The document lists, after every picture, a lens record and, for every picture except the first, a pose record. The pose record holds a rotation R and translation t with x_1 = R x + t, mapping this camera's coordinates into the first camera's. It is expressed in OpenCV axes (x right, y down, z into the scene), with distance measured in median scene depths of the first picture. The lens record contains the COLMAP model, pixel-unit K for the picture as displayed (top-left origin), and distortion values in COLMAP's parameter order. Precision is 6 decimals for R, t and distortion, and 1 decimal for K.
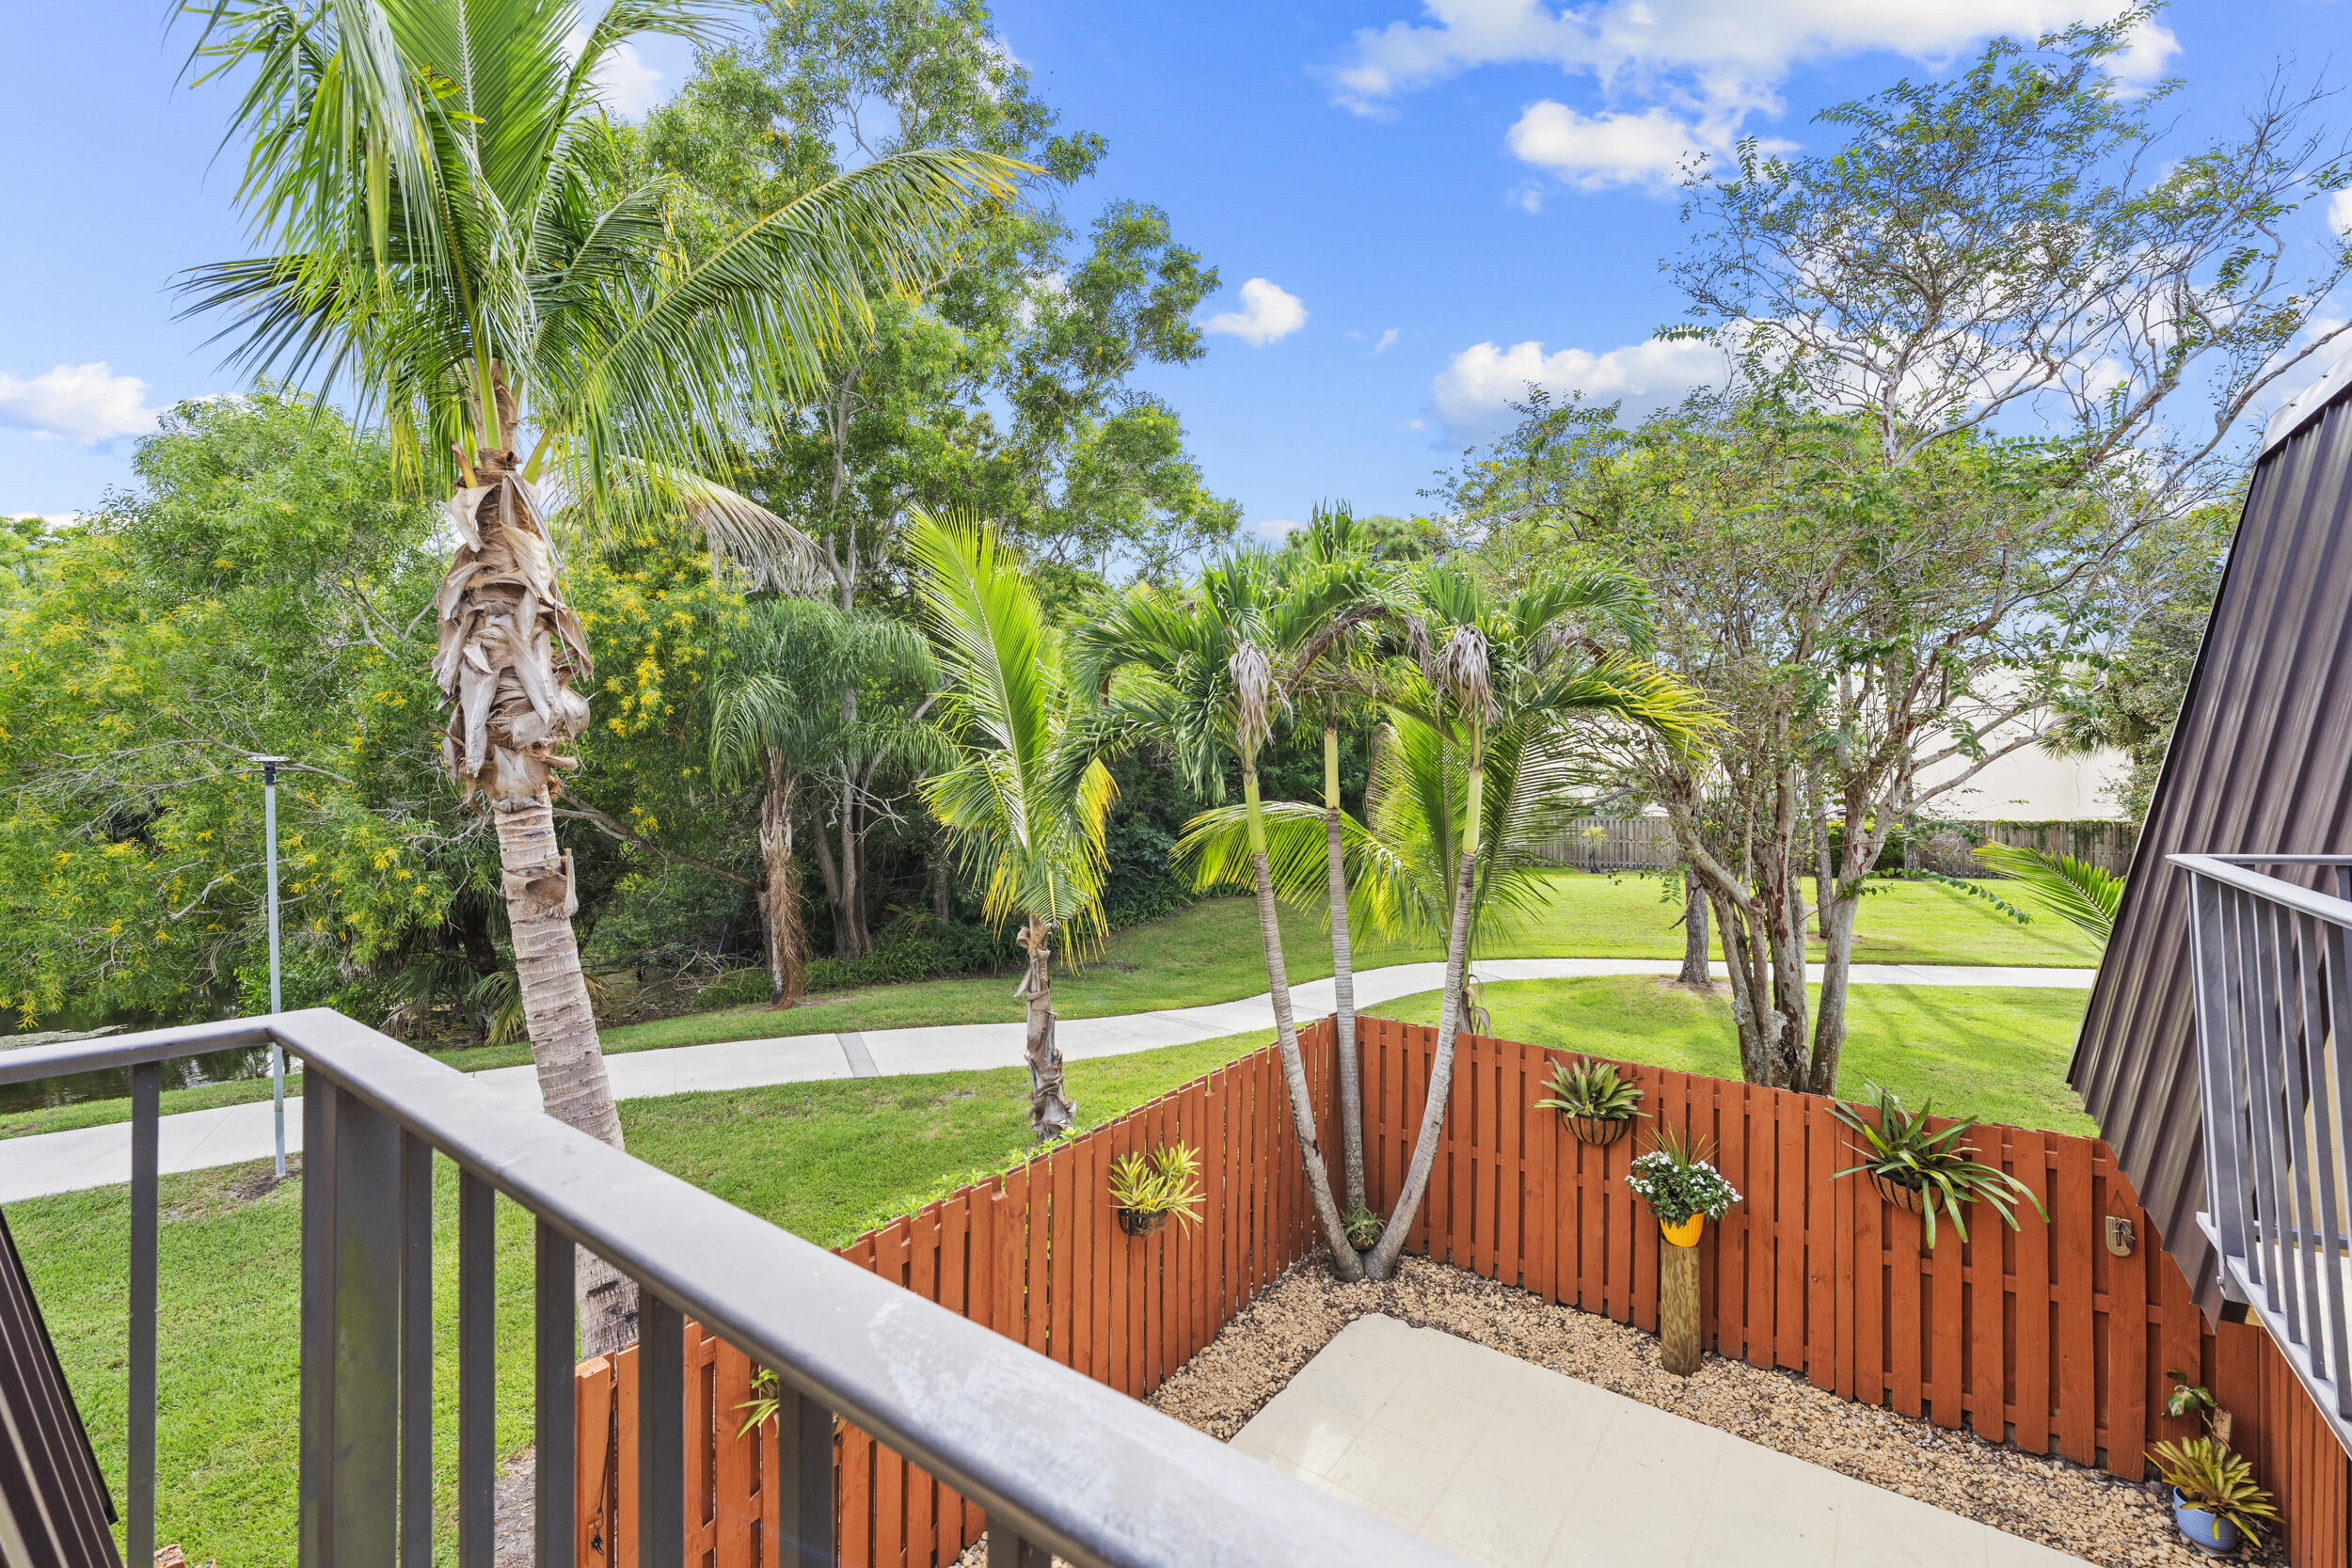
lens RADIAL K [[973.7, 0, 1173.8], [0, 973.7, 775.2], [0, 0, 1]] dist [-0.000008, 0.000556]
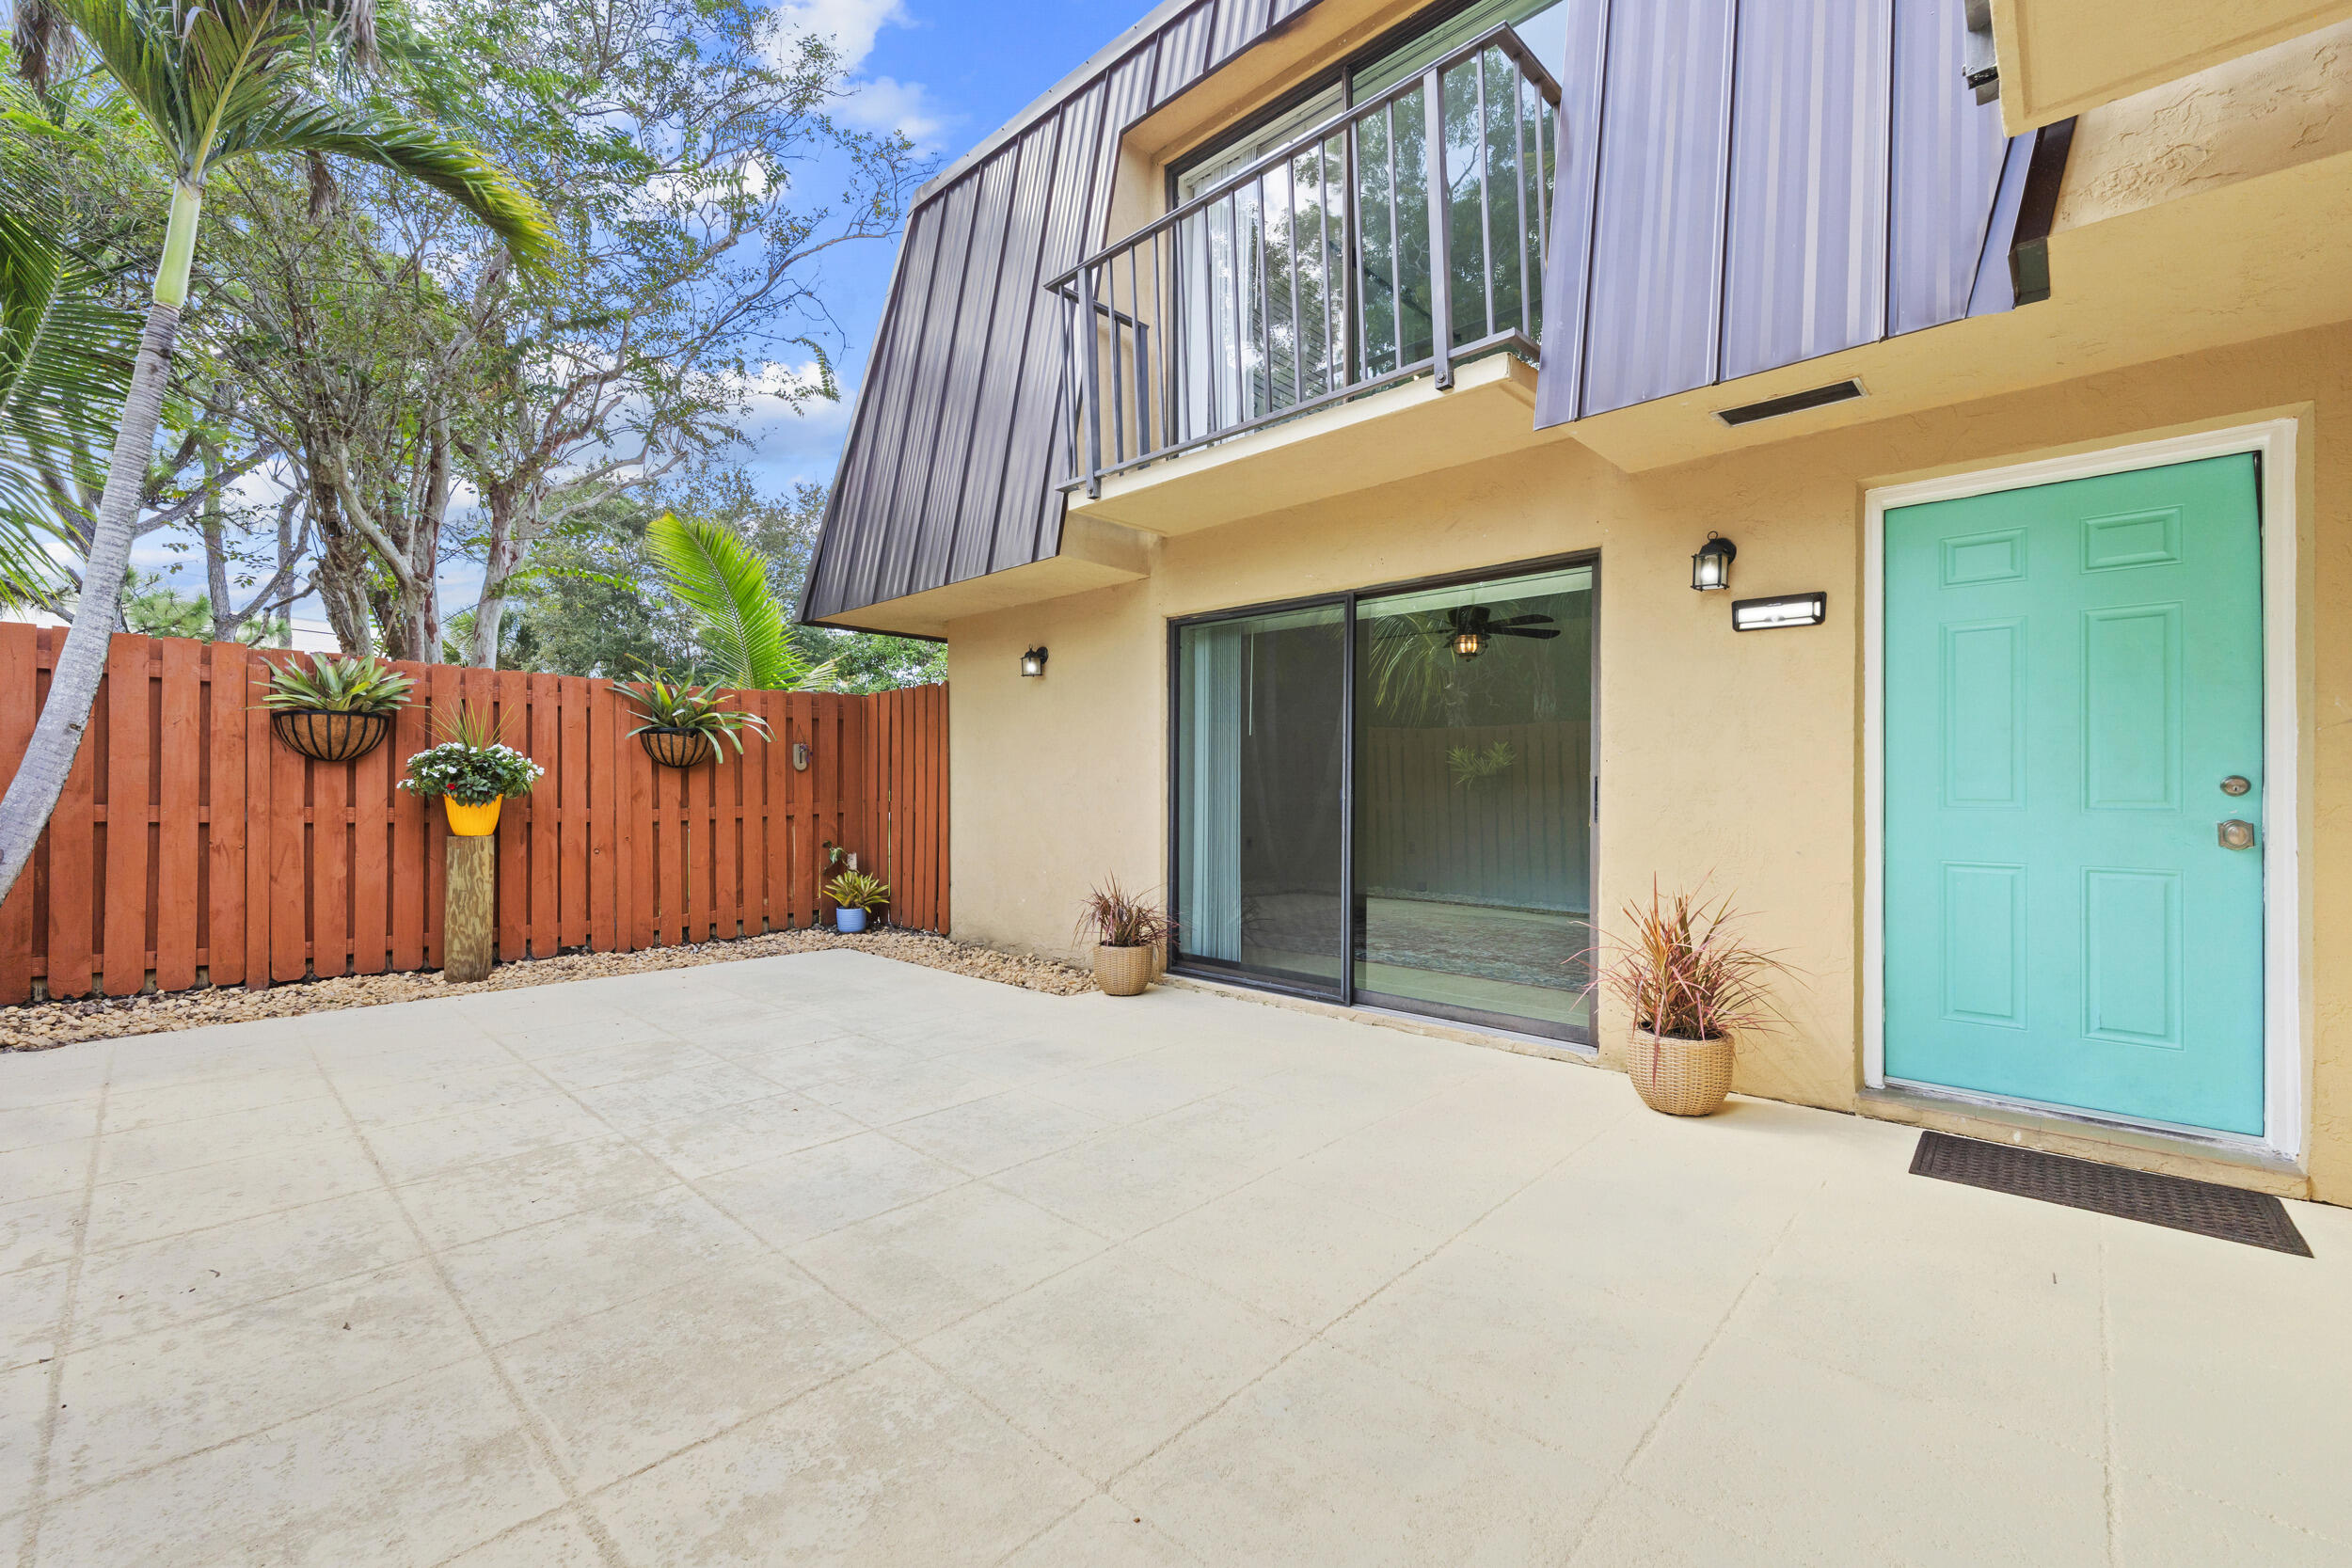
lens RADIAL K [[947.0, 0, 1176.0], [0, 947.0, 784.0], [0, 0, 1]] dist [-0.000530, -0.000210]
pose [[0.108048, 0.001519, 0.994145, -0.336152], [-0.001386, 0.999998, -0.001377, 0.523546], [-0.994145, -0.001229, 0.108050, 0.319270]]
